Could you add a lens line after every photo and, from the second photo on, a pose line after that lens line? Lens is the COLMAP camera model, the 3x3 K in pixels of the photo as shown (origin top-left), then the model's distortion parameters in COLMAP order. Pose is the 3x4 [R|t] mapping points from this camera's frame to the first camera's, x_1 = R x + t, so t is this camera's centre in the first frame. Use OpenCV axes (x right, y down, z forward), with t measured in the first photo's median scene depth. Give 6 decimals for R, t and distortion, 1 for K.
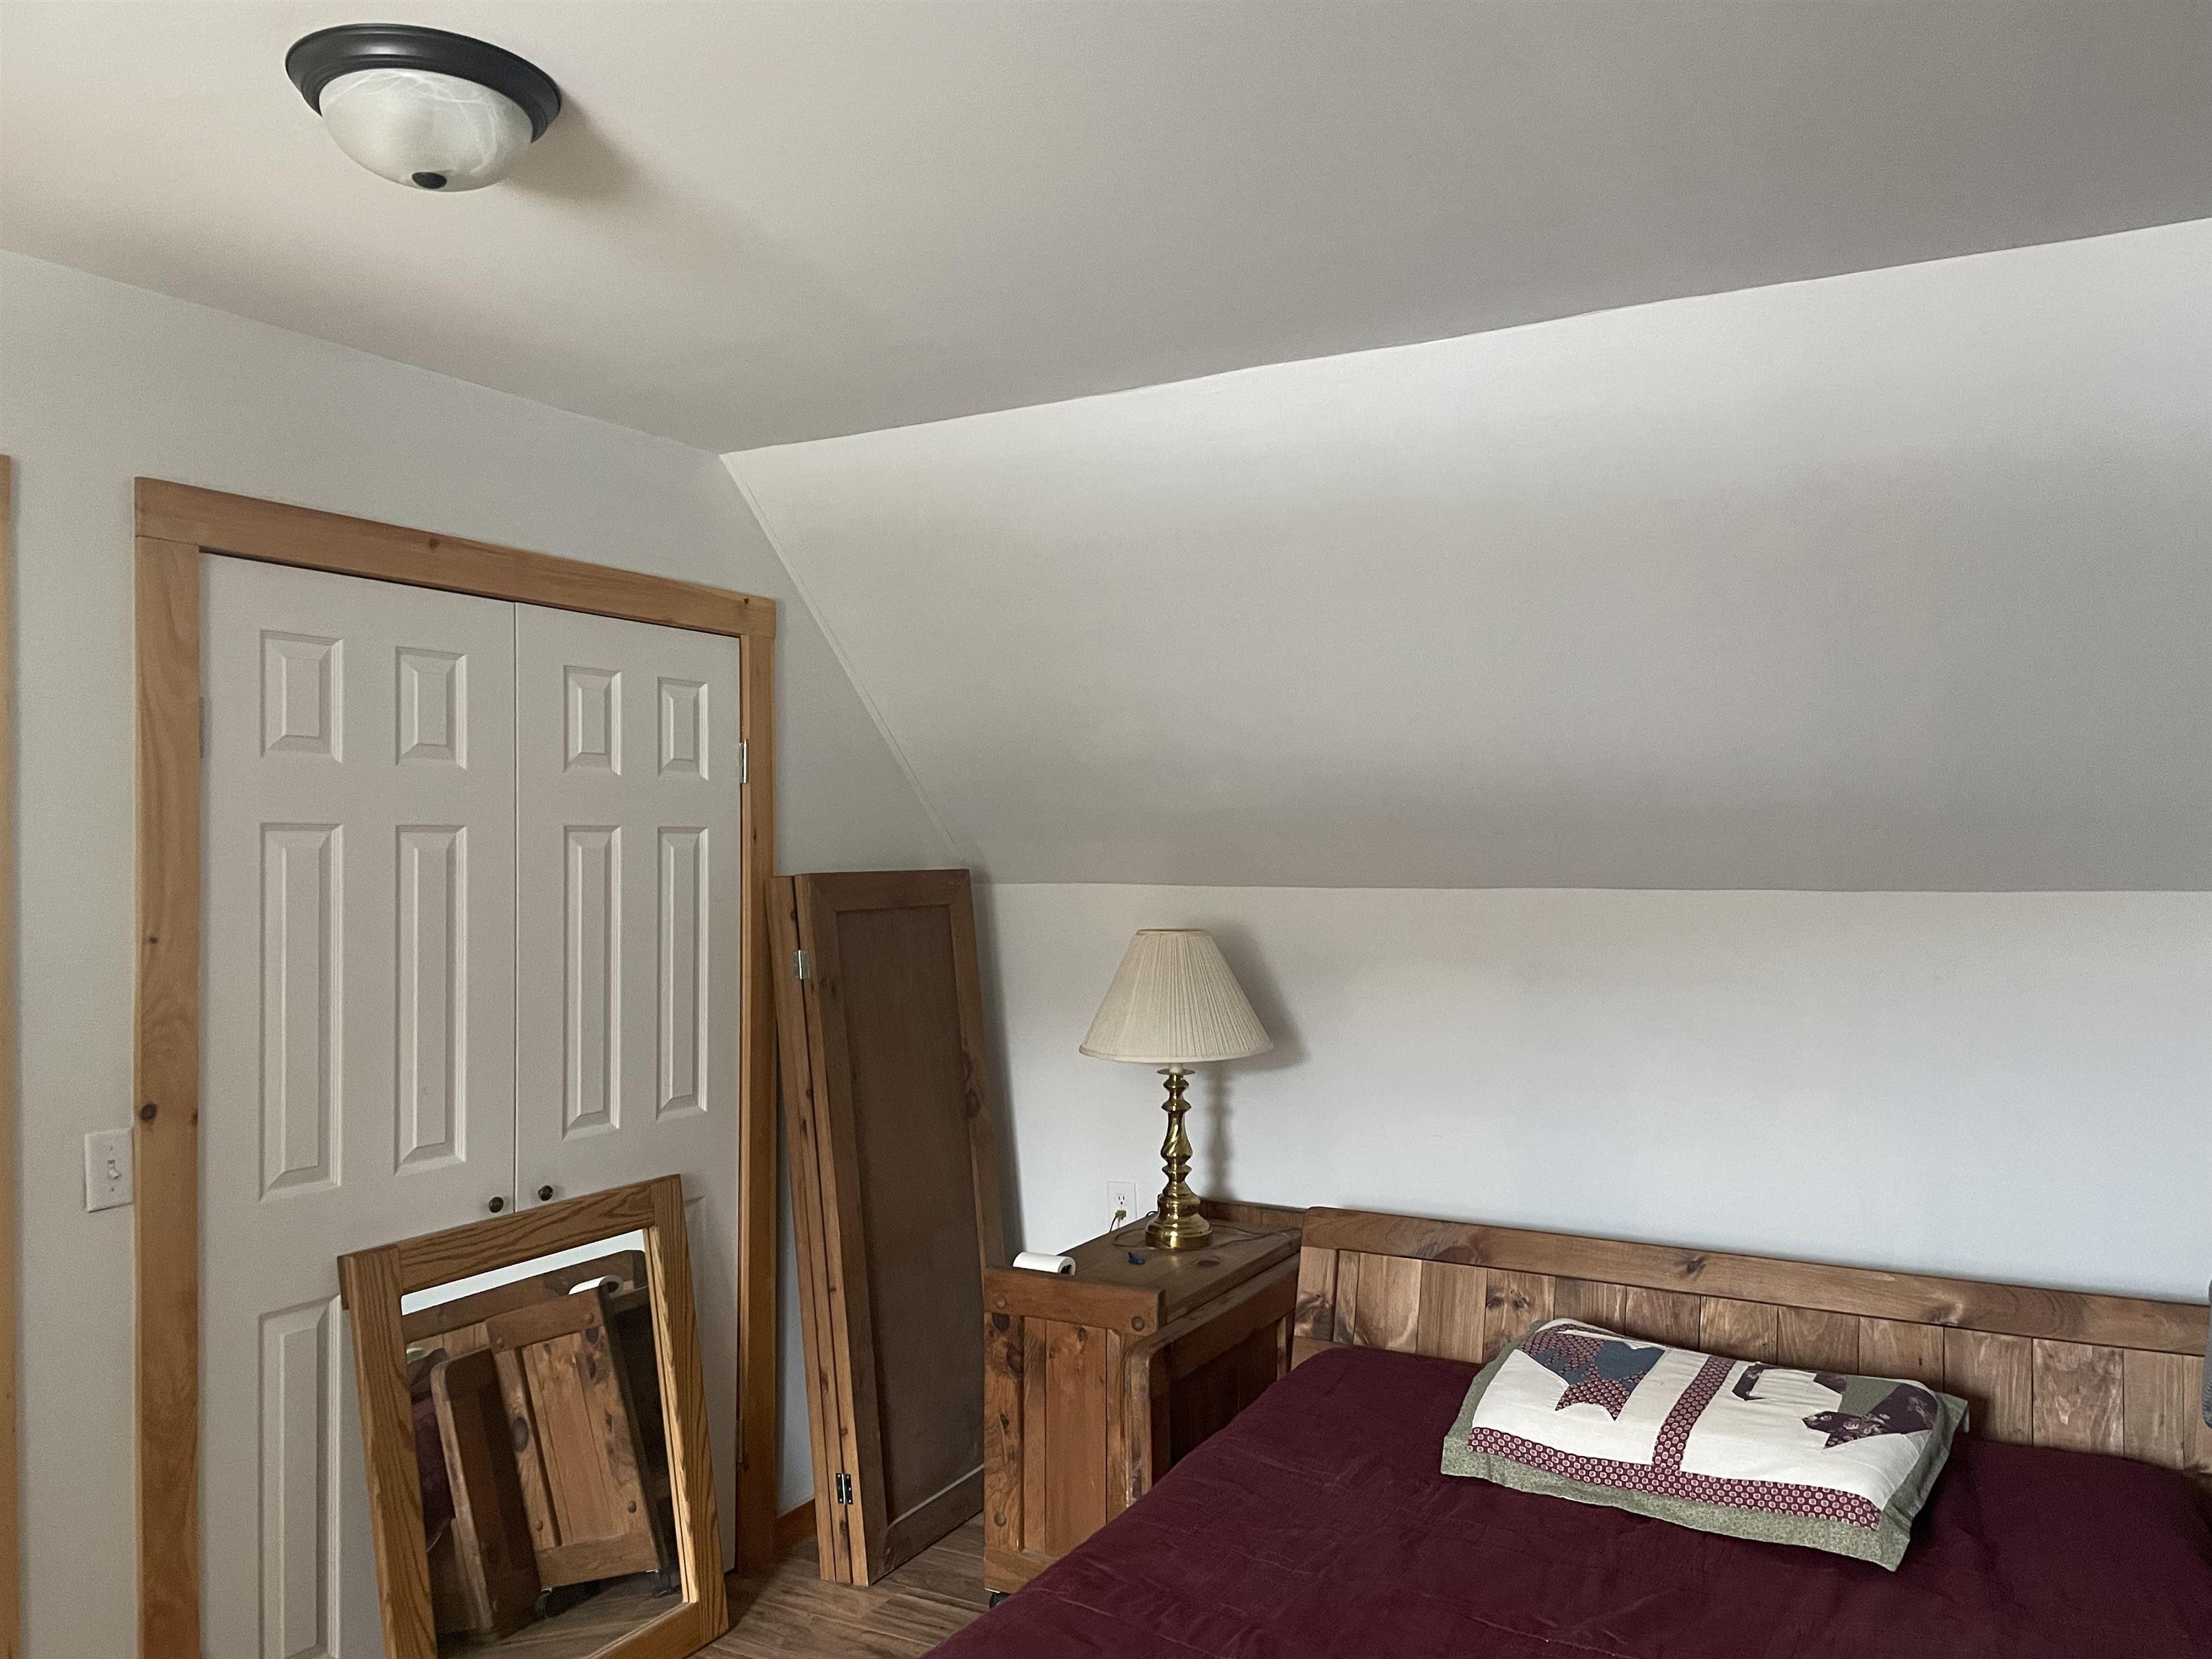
lens RADIAL K [[1660.4, 0, 1108.3], [0, 1660.4, 835.8], [0, 0, 1]] dist [0.090048, -0.109941]
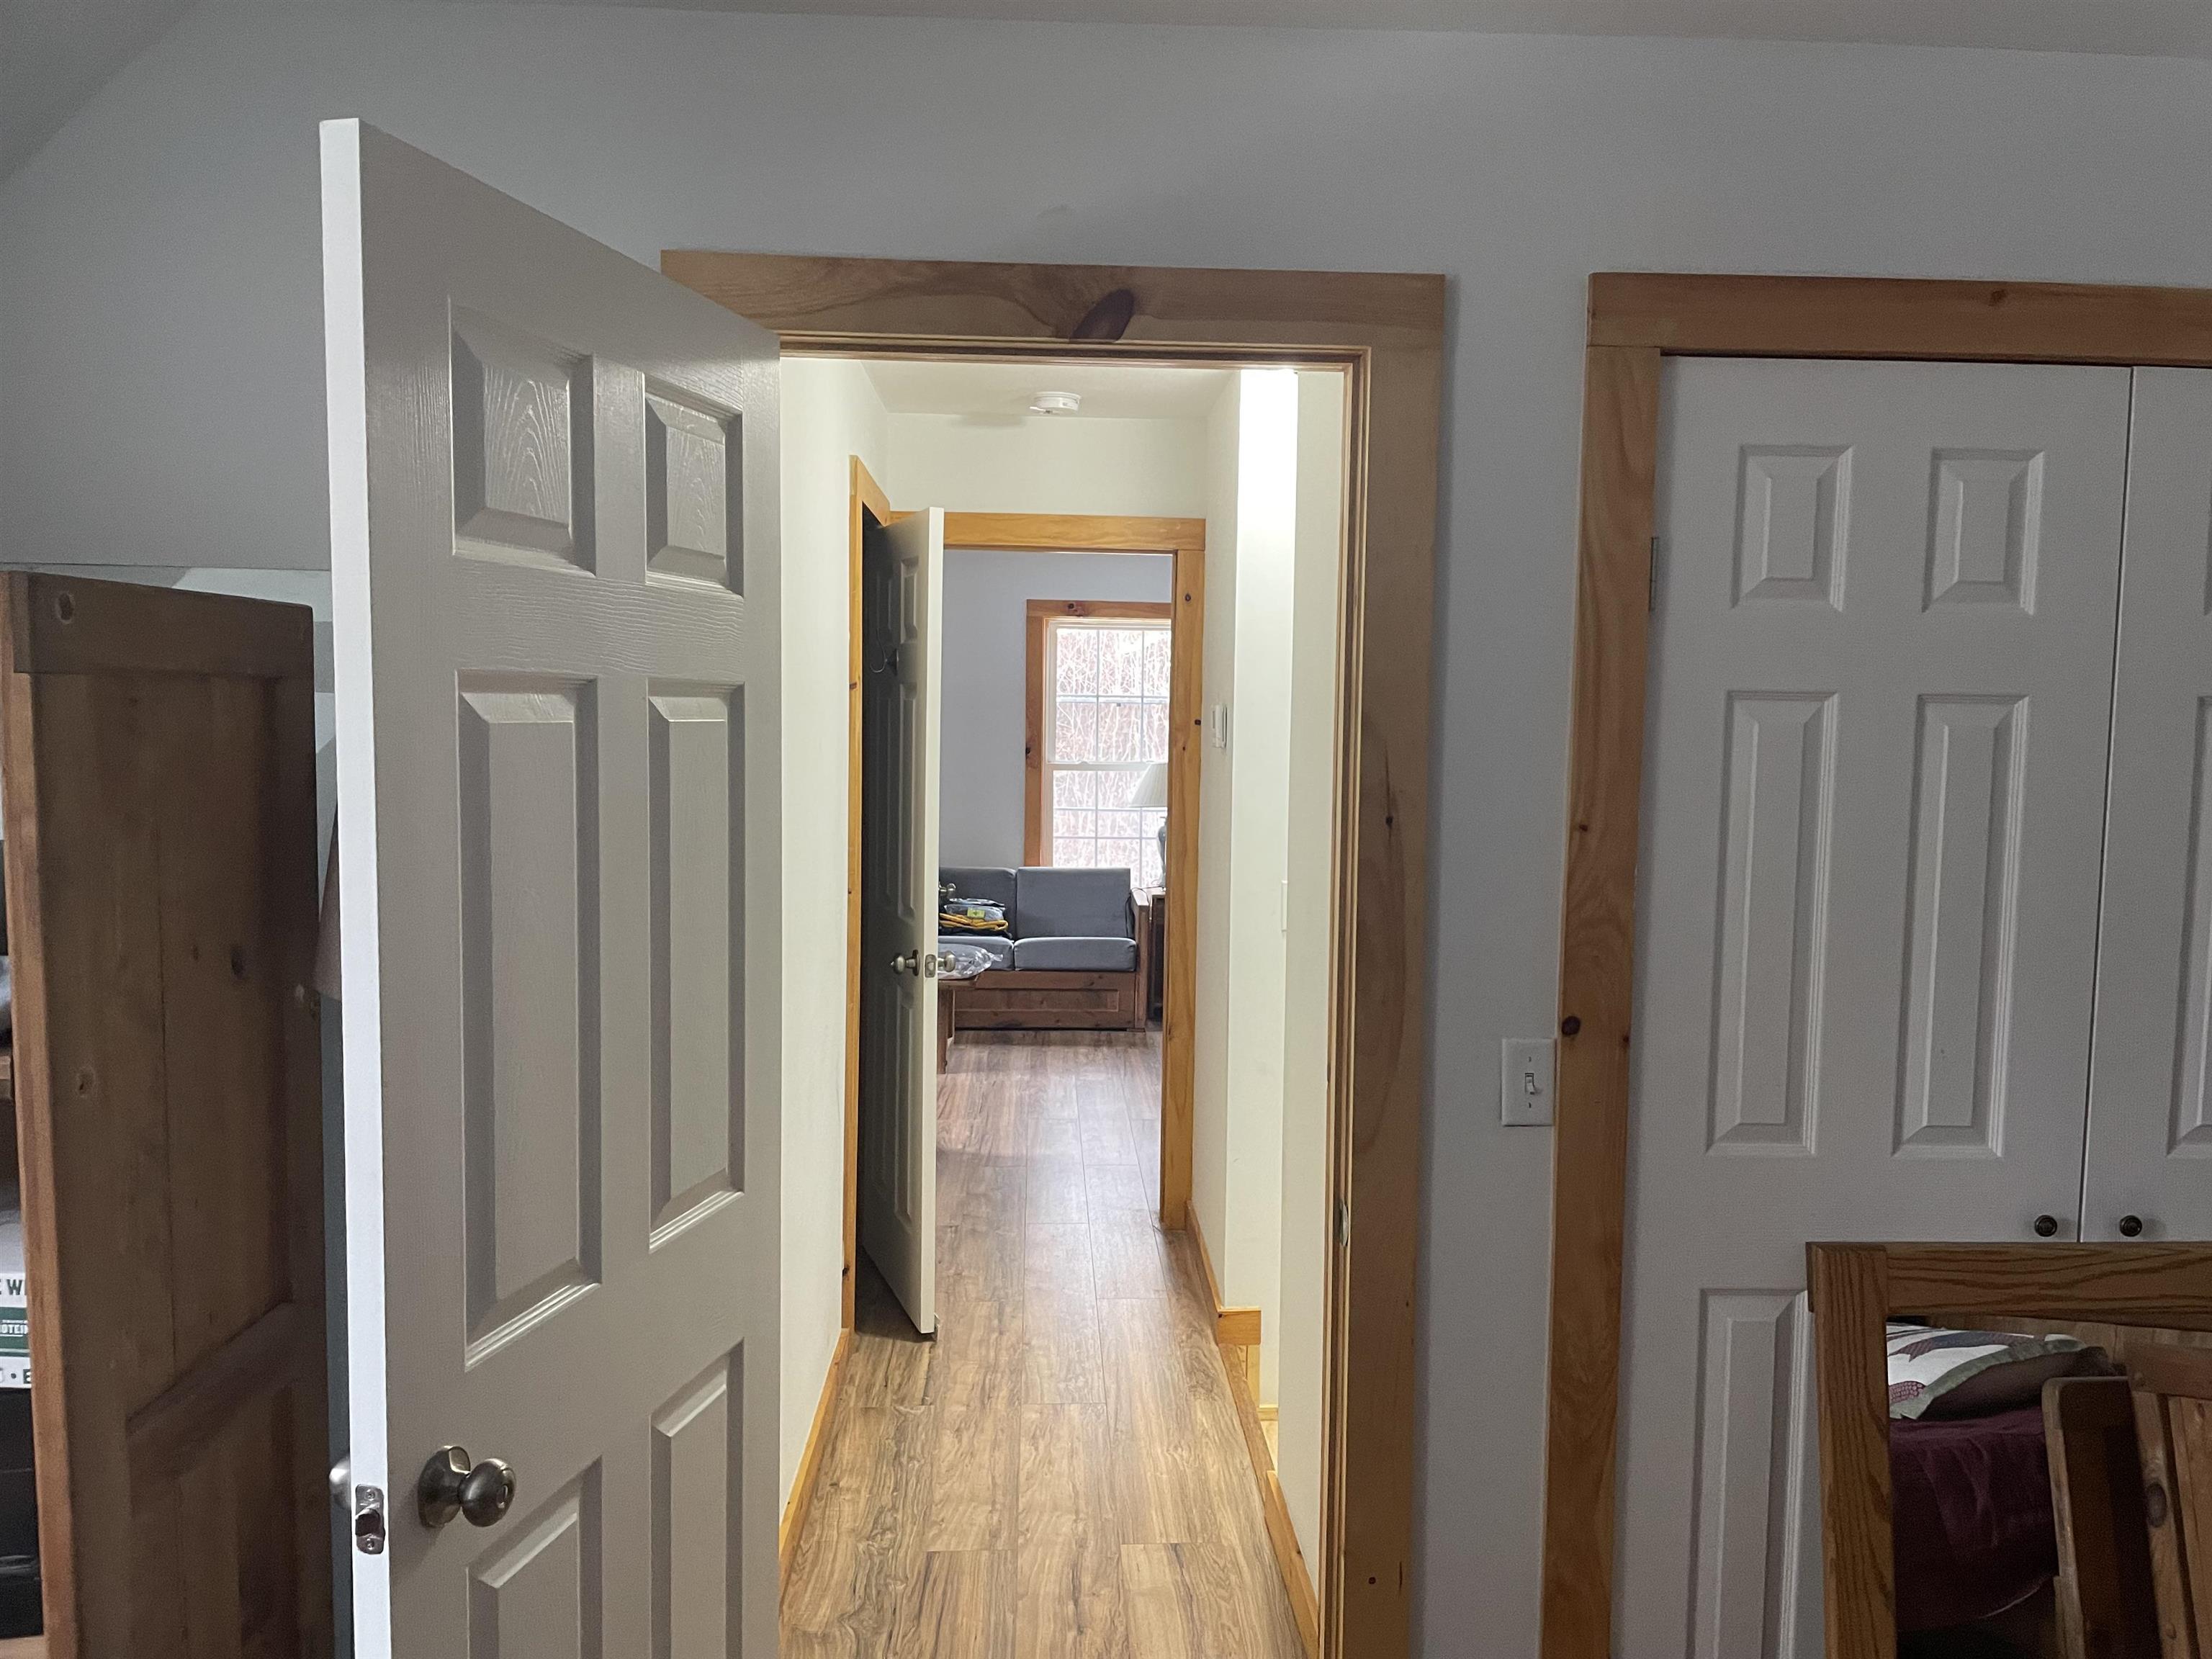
lens RADIAL K [[1660.4, 0, 1124.4], [0, 1660.4, 827.5], [0, 0, 1]] dist [0.090048, -0.109941]
pose [[0.537249, 0.077960, -0.839813, 0.018505], [-0.012401, 0.996341, 0.084557, -0.006529], [0.843332, -0.035014, 0.536251, 0.313246]]
